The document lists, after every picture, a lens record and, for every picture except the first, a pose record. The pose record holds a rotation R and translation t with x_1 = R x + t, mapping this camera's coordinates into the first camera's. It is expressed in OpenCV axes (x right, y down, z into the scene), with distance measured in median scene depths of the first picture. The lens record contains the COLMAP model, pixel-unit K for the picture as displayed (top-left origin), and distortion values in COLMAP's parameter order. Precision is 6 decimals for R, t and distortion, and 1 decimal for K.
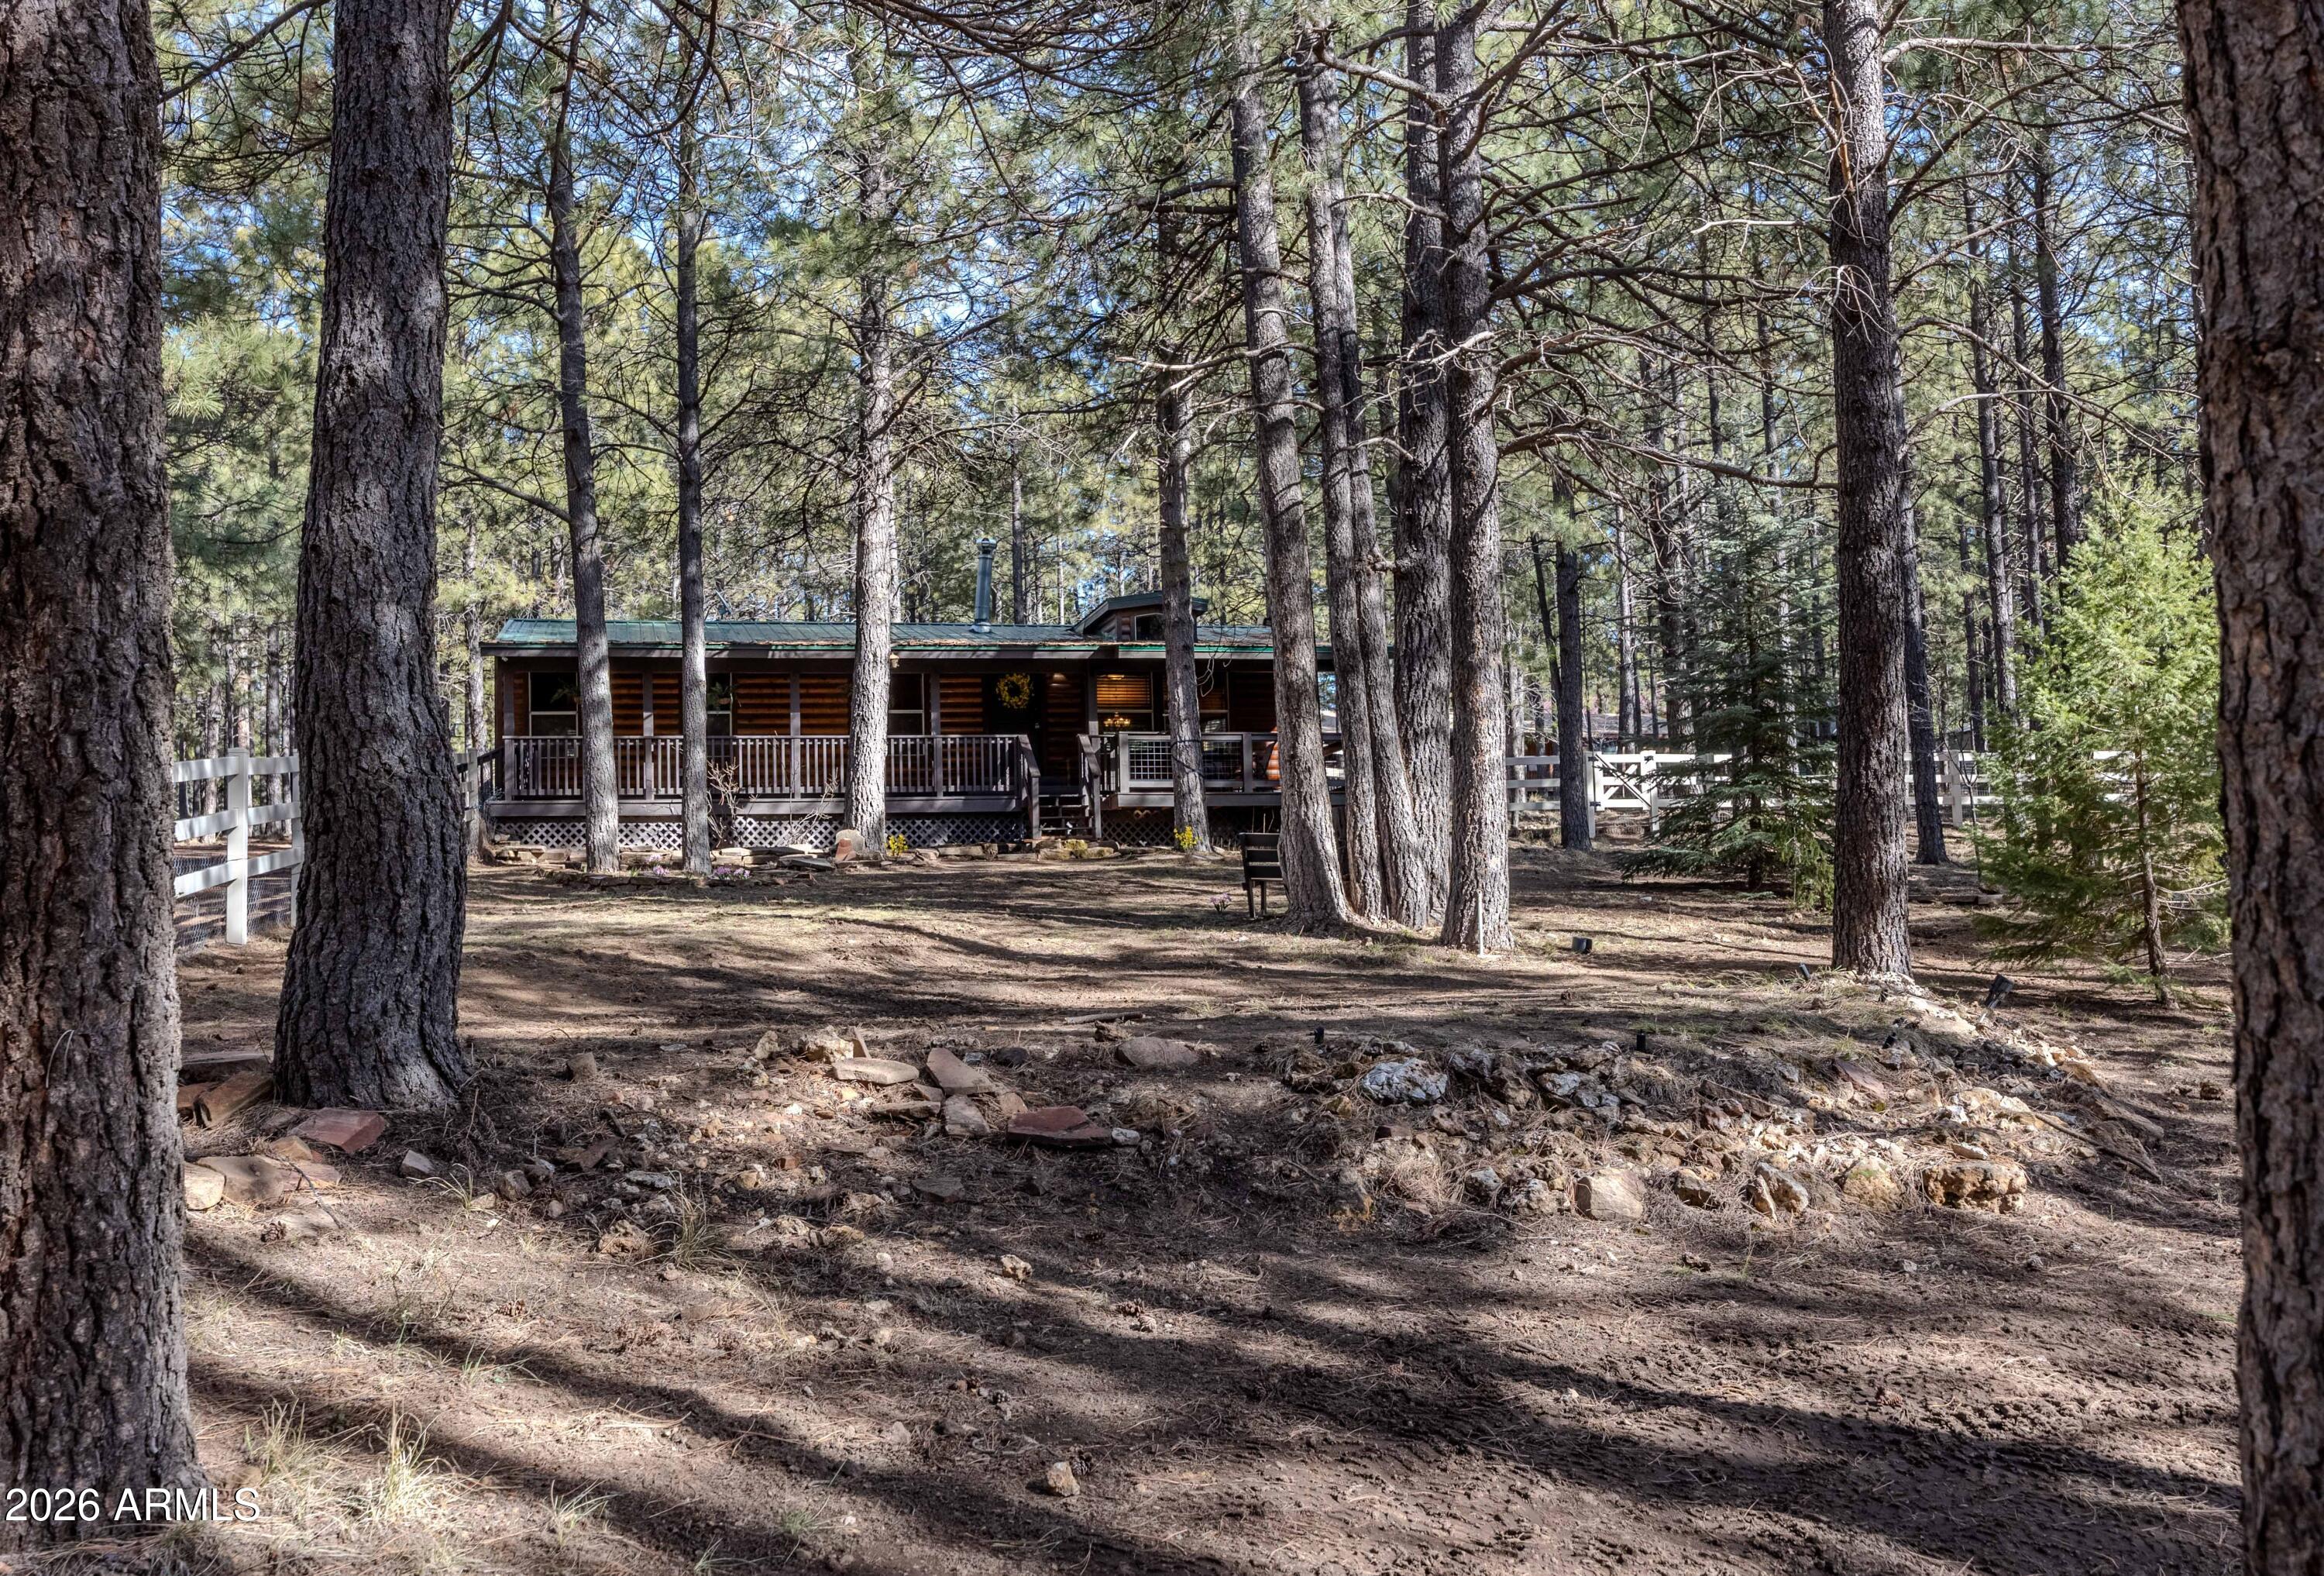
lens RADIAL K [[2426.0, 0, 1001.4], [0, 2426.0, 788.9], [0, 0, 1]] dist [-0.003314, 0.024418]
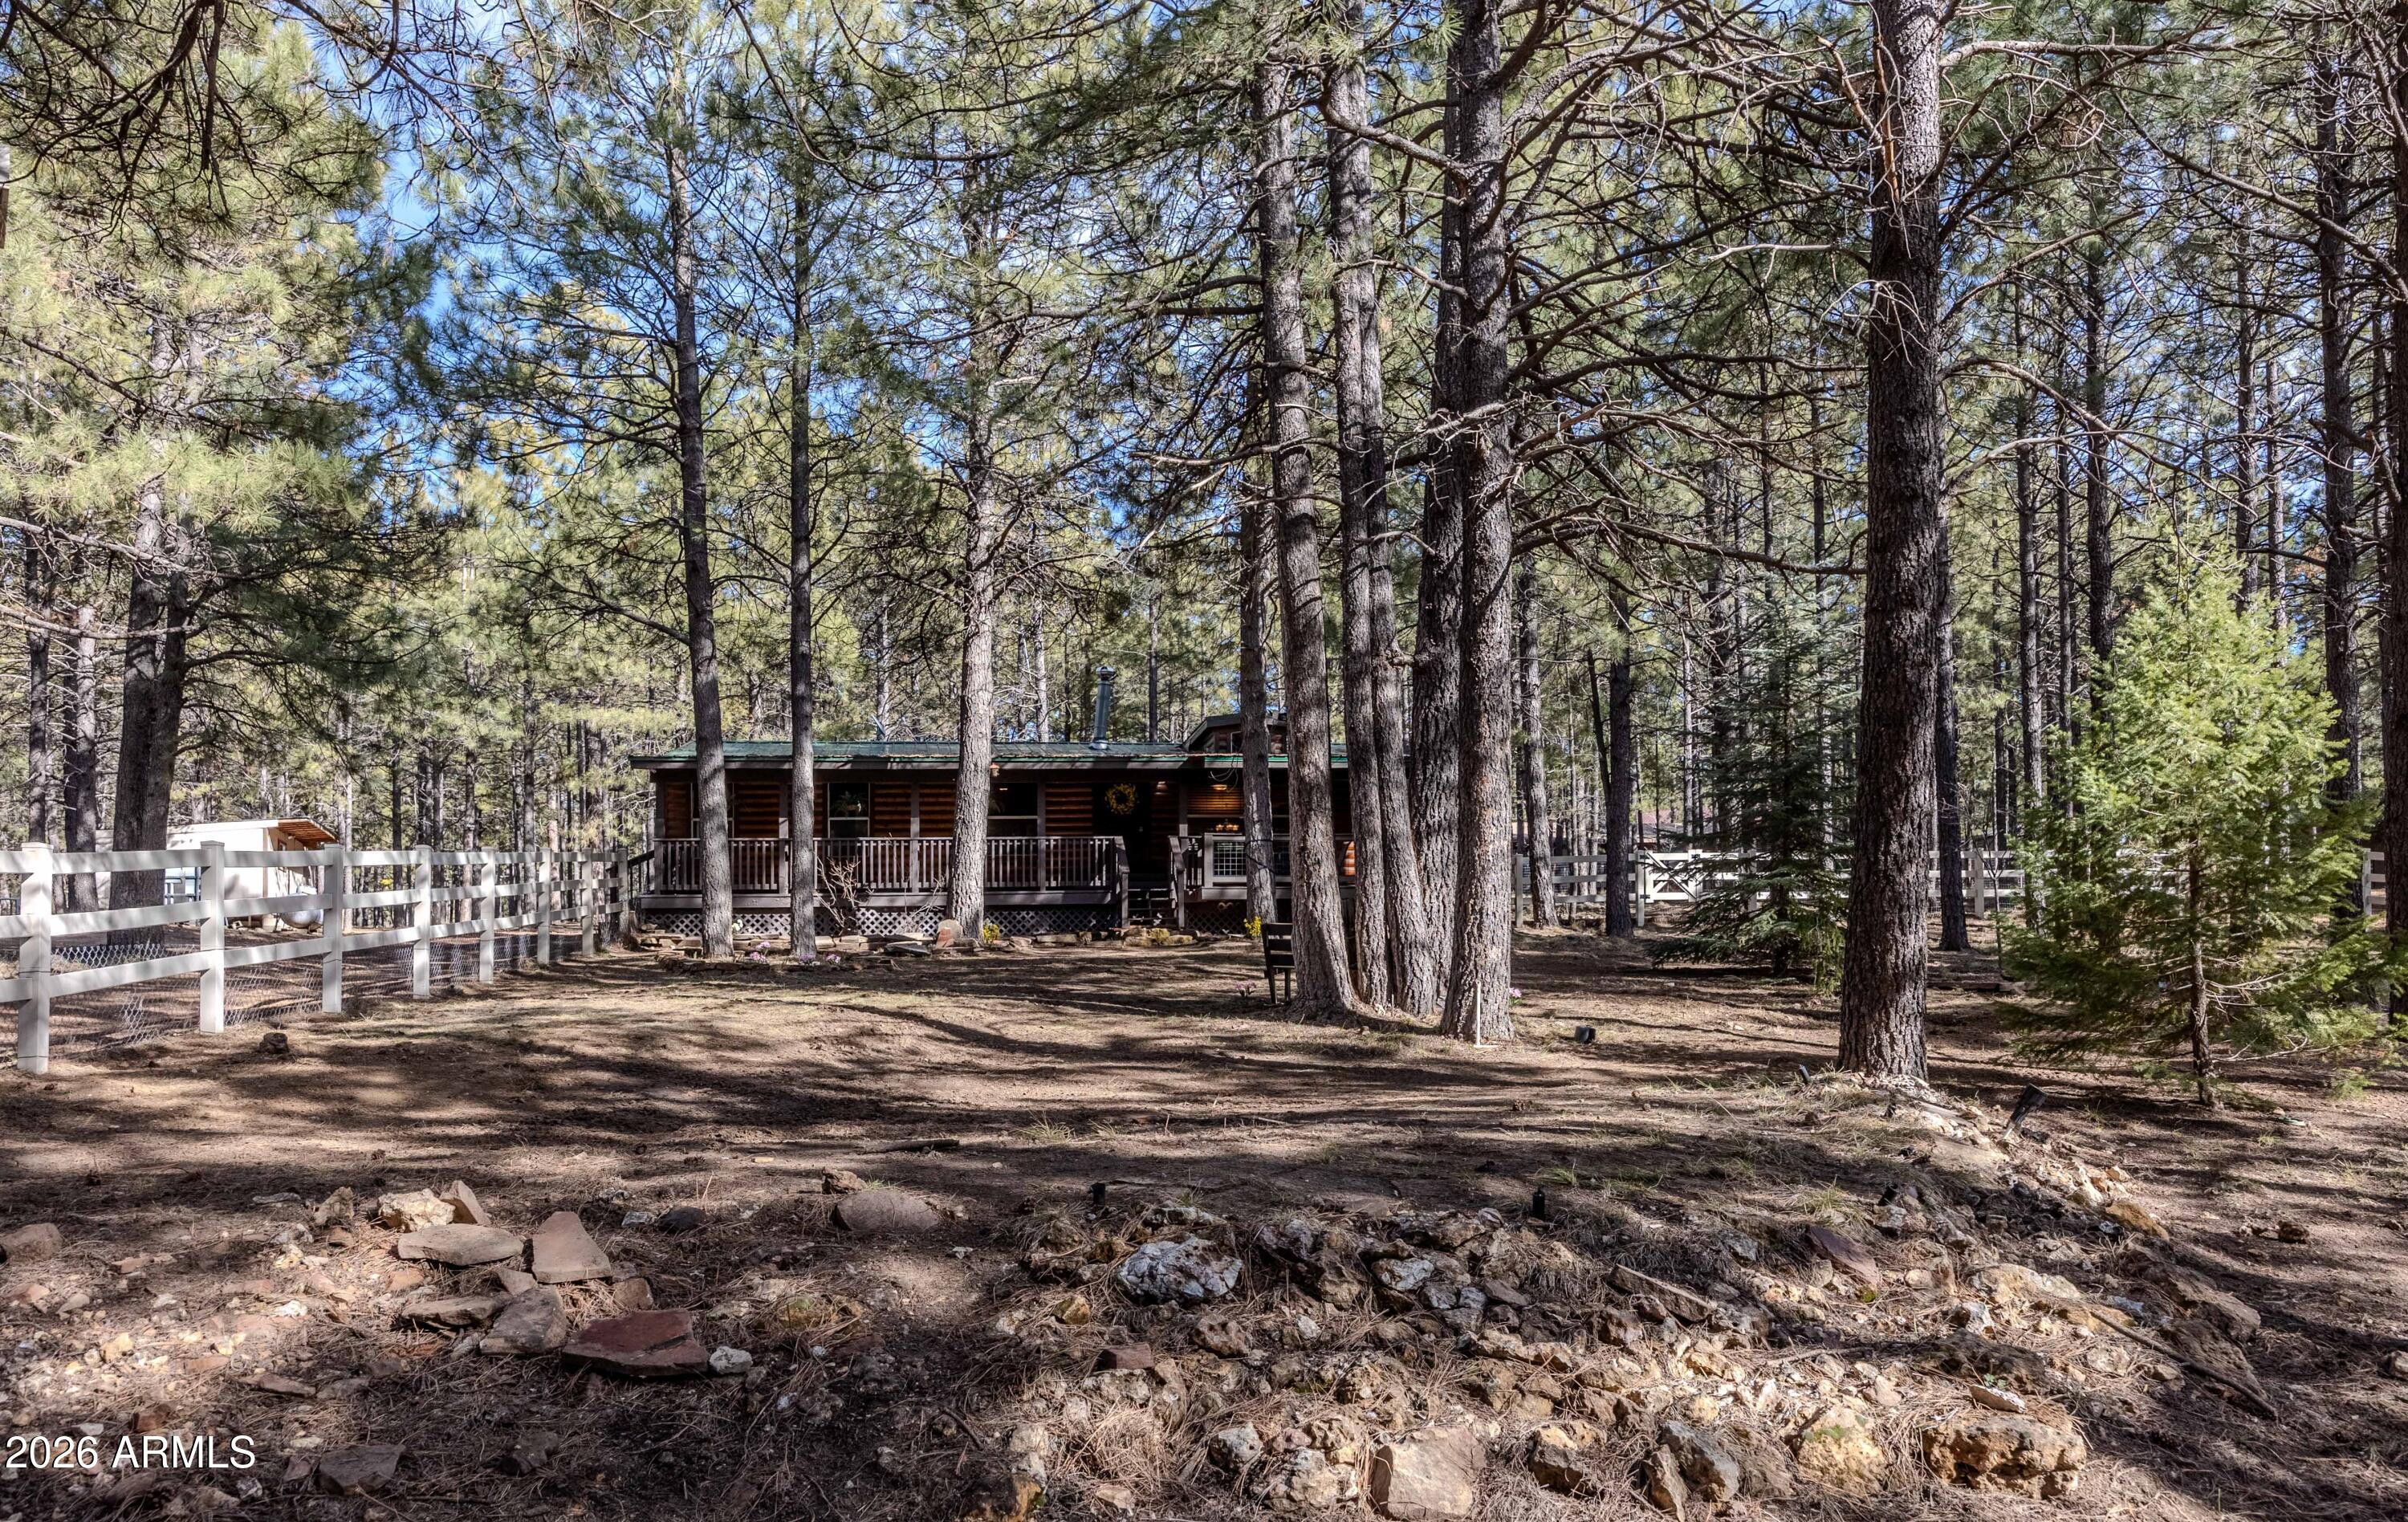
lens RADIAL K [[1879.2, 0, 961.2], [0, 1879.2, 1072.7], [0, 0, 1]] dist [0.009390, -0.010650]
pose [[0.993056, 0.009019, -0.117299, 0.071811], [0.002514, 0.995203, 0.097802, 0.002744], [0.117618, -0.097418, 0.988269, 0.189490]]
